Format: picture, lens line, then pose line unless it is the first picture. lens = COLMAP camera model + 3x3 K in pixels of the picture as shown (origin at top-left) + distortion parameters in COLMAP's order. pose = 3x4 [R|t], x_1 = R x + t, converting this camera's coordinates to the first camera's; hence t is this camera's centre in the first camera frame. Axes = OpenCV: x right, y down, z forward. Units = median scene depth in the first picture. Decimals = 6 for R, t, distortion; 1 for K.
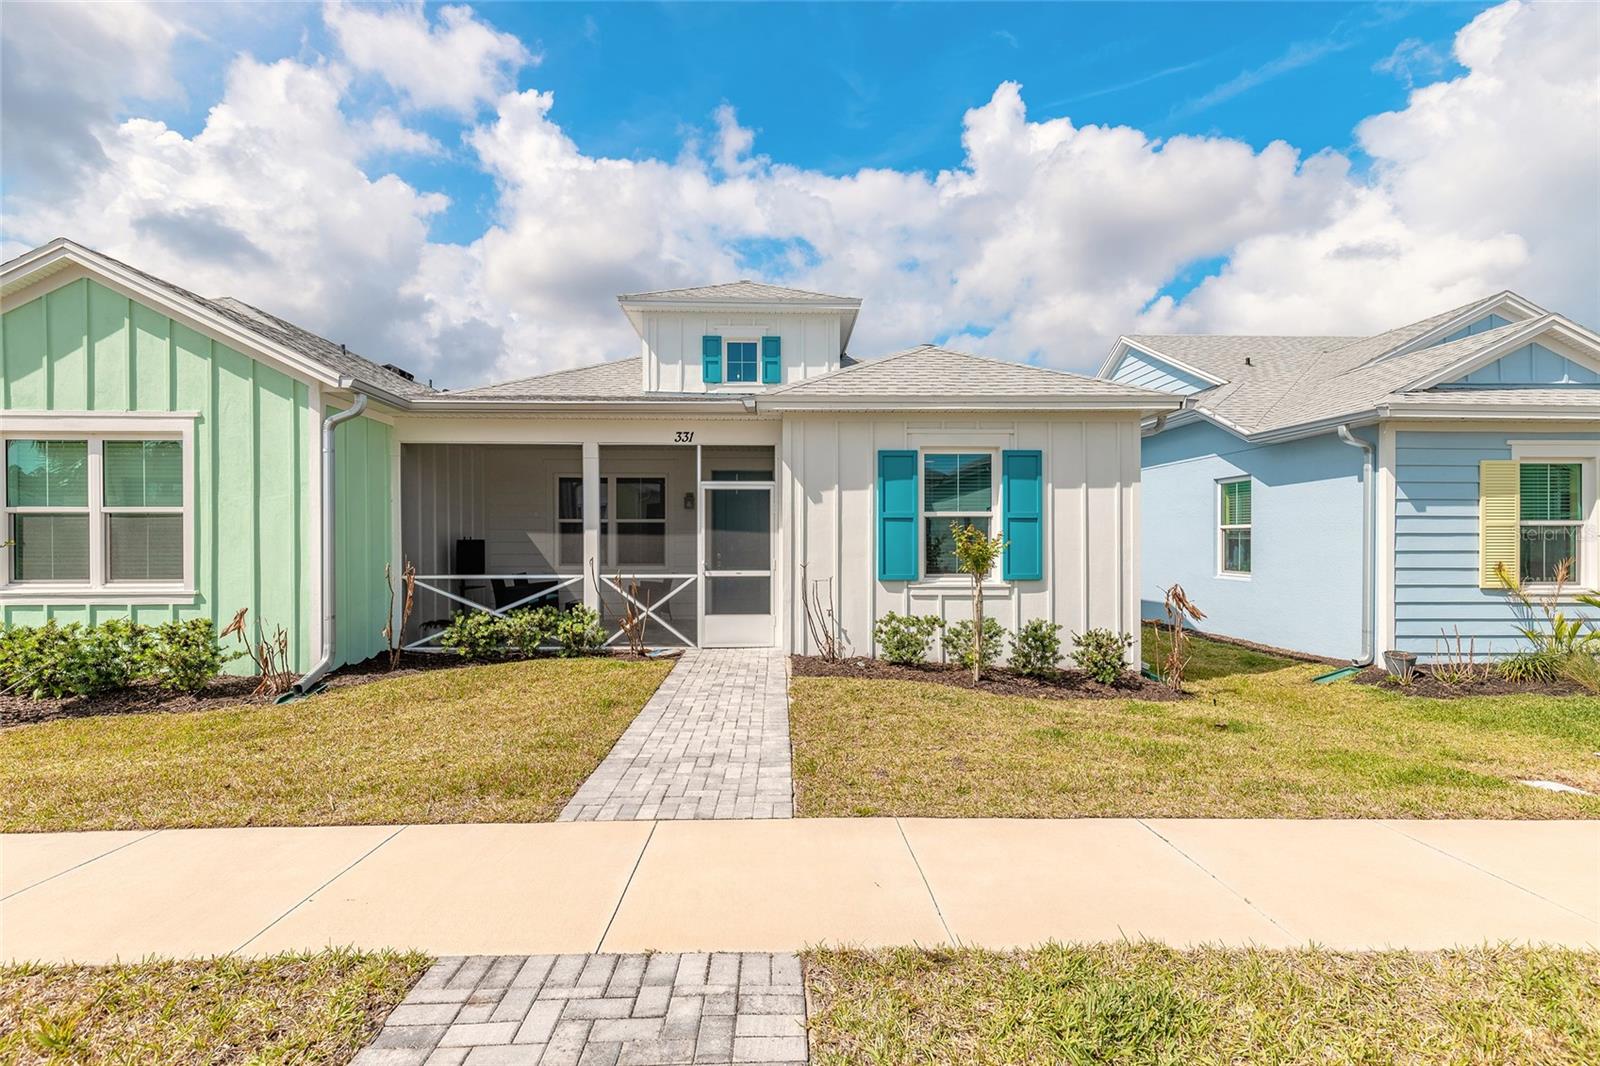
lens RADIAL K [[727.5, 0, 801.7], [0, 727.5, 473.0], [0, 0, 1]] dist [-0.000027, -0.000220]
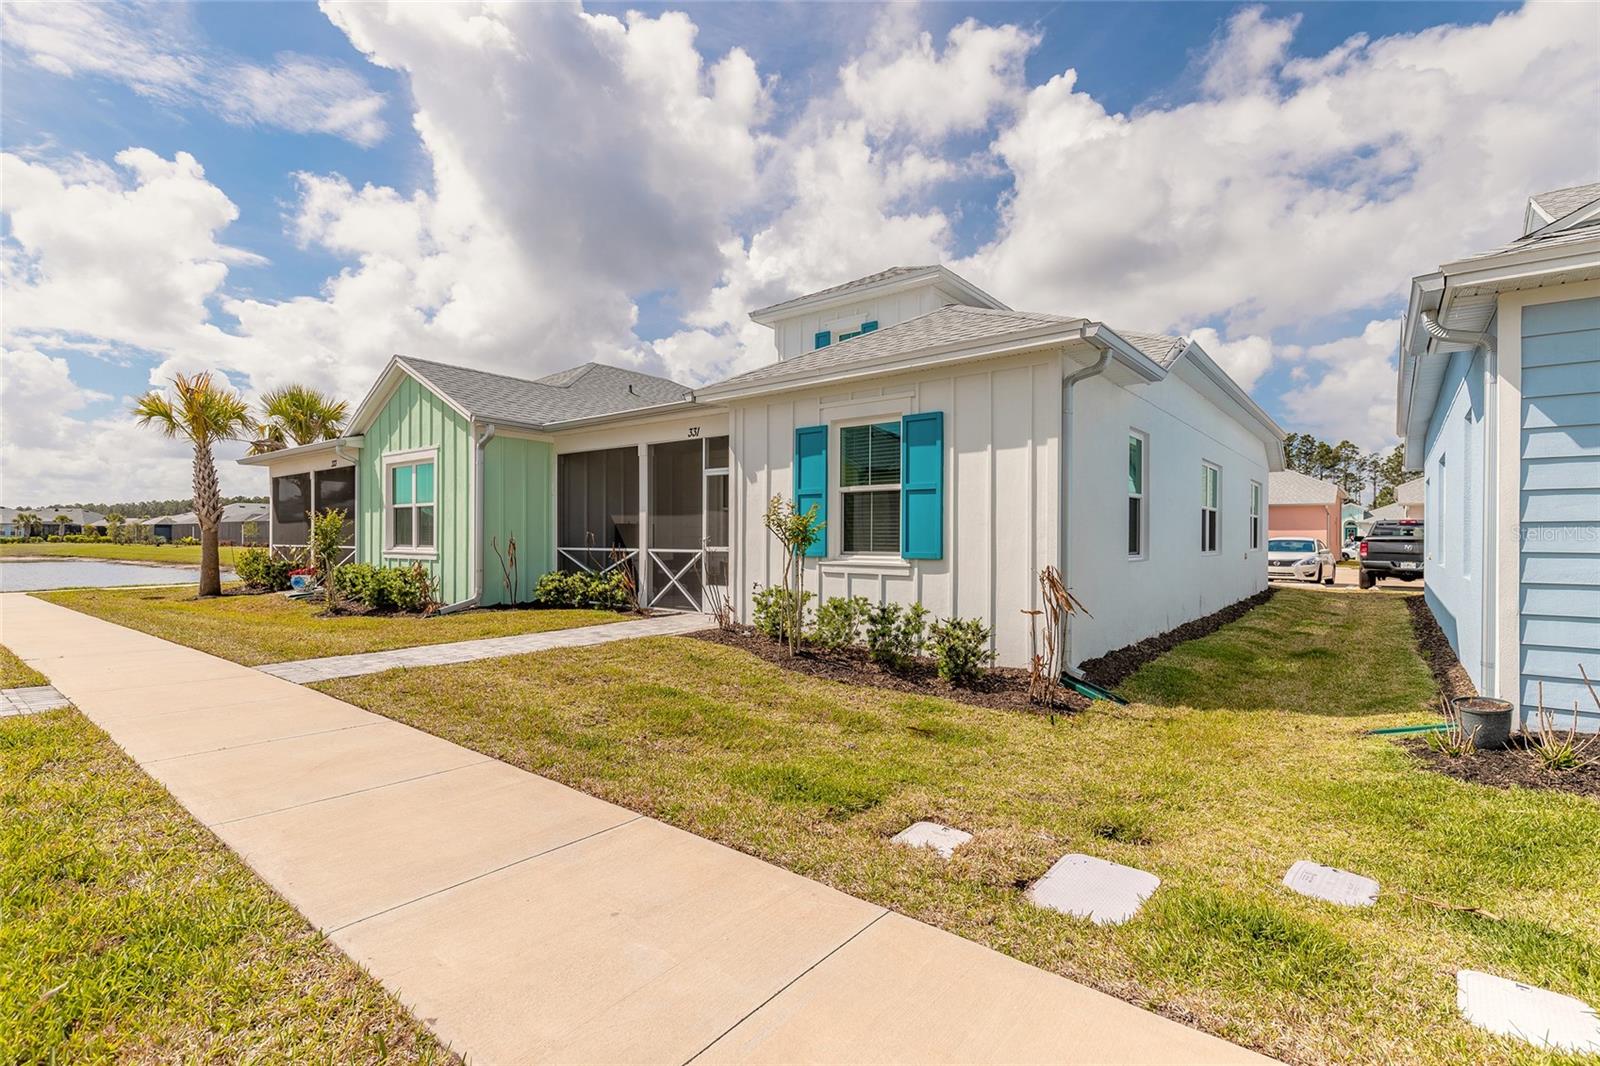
lens RADIAL K [[738.9, 0, 802.2], [0, 738.9, 514.0], [0, 0, 1]] dist [0.001678, 0.000613]
pose [[0.762162, -0.018917, -0.647109, 0.756028], [0.056713, 0.997681, 0.037631, 0.048050], [0.644897, -0.065381, 0.761468, 0.212075]]
